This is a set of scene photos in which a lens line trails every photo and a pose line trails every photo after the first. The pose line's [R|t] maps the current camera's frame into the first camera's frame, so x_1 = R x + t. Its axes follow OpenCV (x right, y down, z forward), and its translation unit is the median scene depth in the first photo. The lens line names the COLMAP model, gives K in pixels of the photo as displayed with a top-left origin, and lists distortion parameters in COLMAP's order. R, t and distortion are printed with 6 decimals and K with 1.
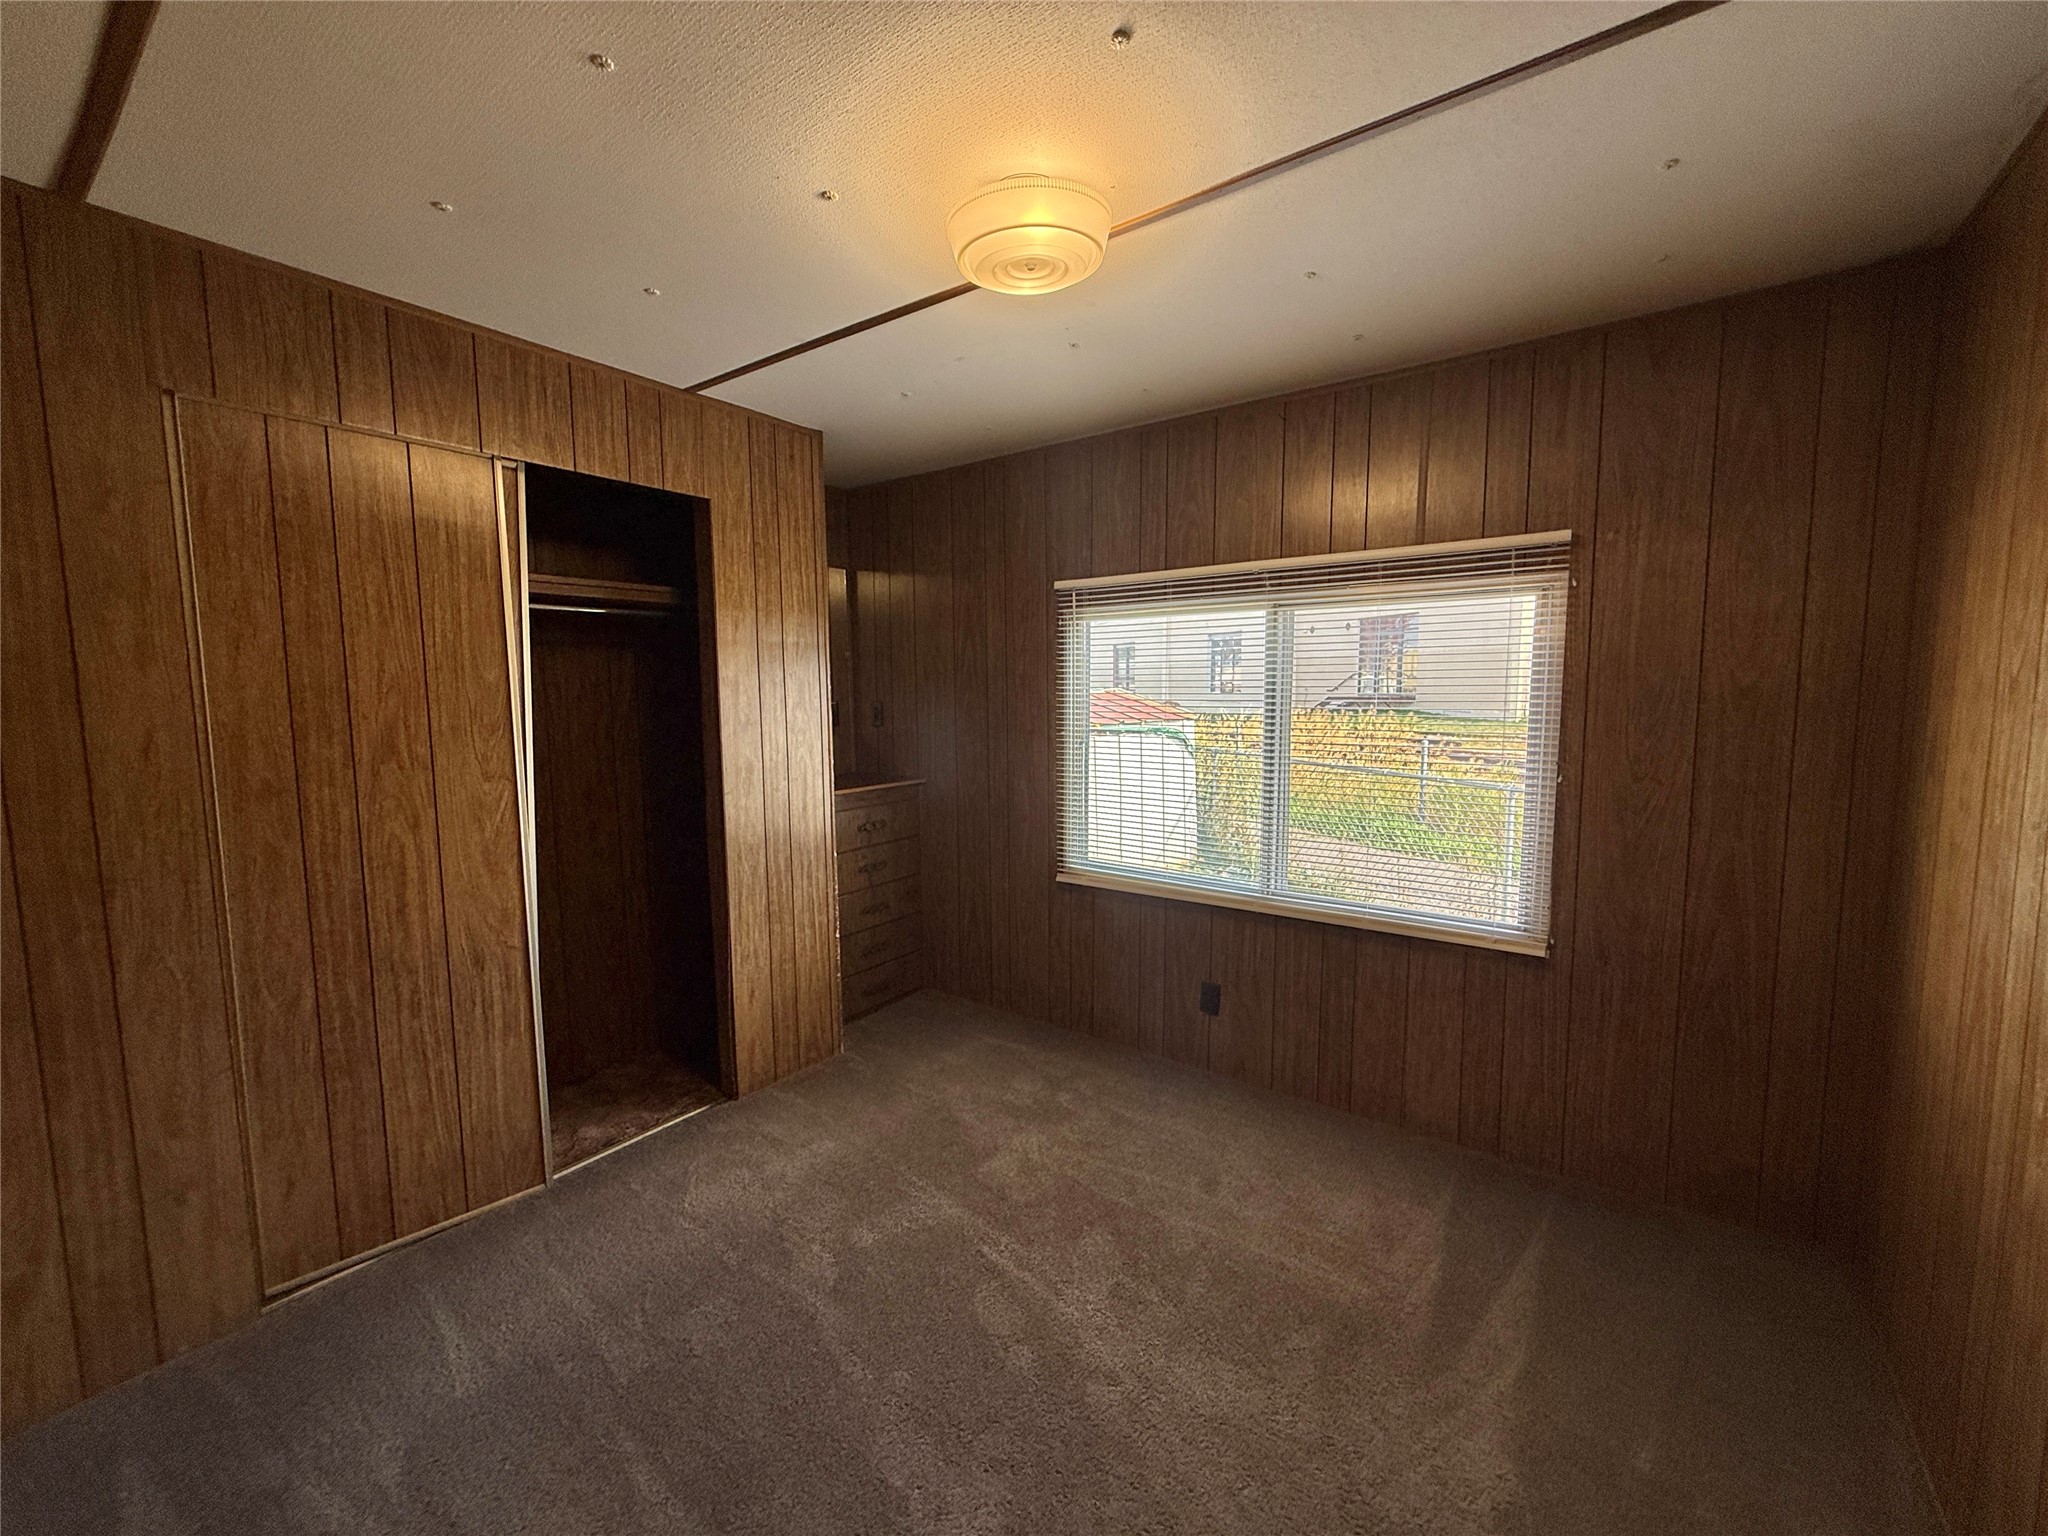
lens RADIAL K [[814.2, 0, 1019.7], [0, 814.2, 769.3], [0, 0, 1]] dist [-0.000787, 0.000242]
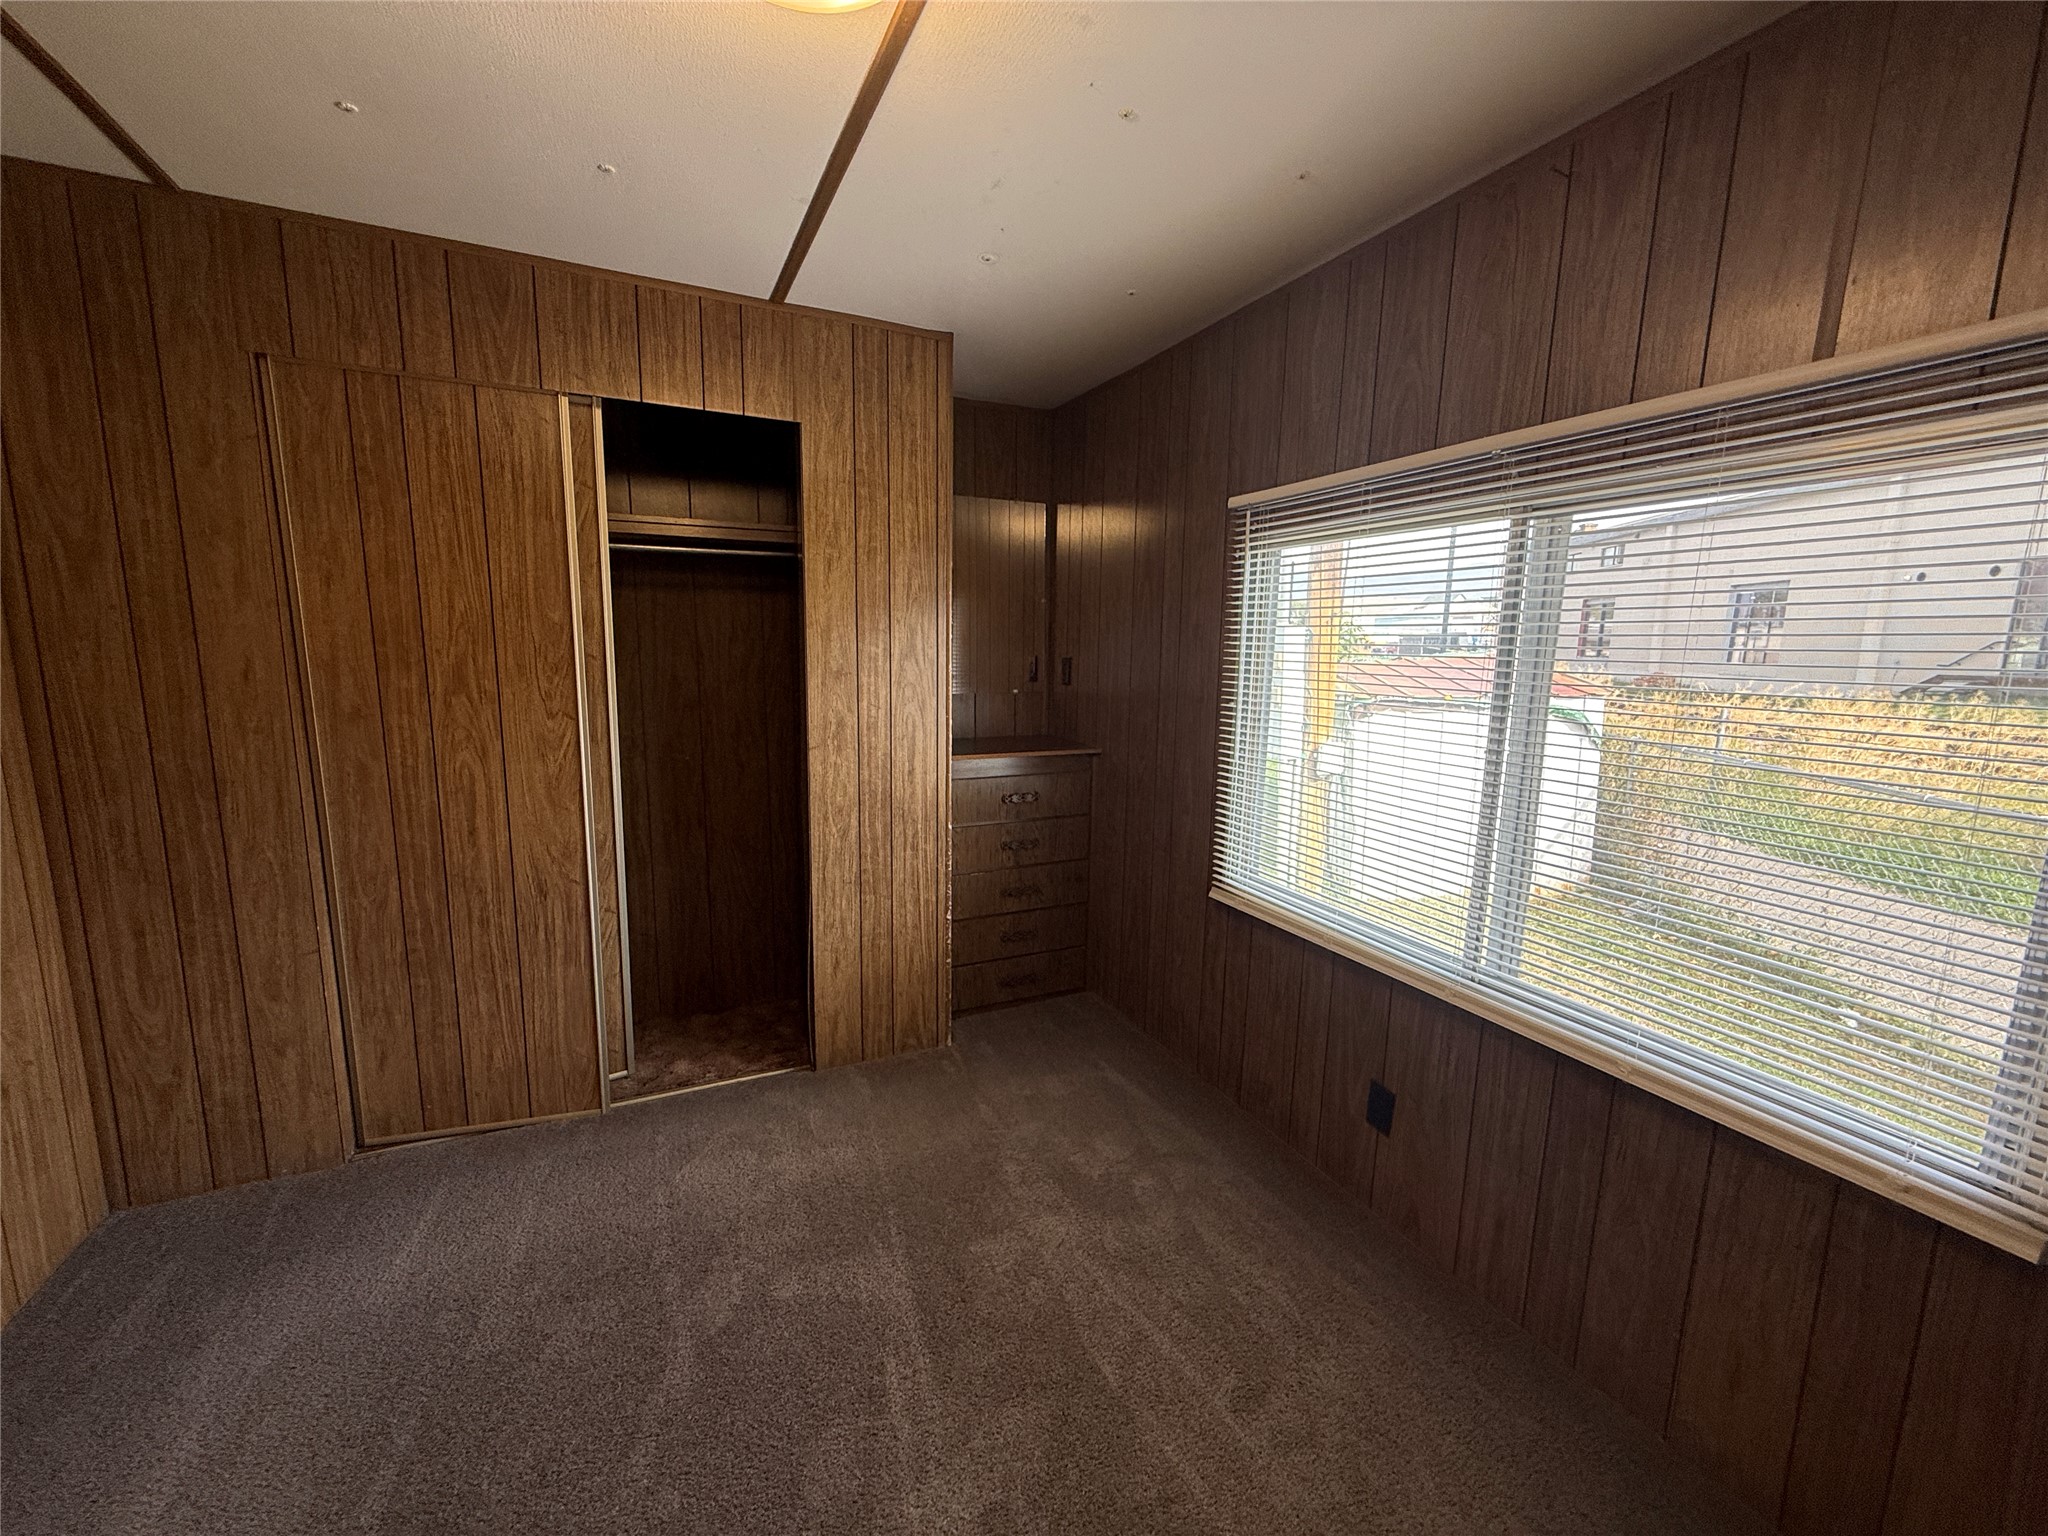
lens RADIAL K [[814.2, 0, 1019.7], [0, 814.2, 769.3], [0, 0, 1]] dist [-0.000787, 0.000242]
pose [[0.881441, 0.093434, -0.462959, 0.280333], [-0.069664, 0.995235, 0.068222, -0.026499], [0.467127, -0.027882, 0.883750, 0.293675]]
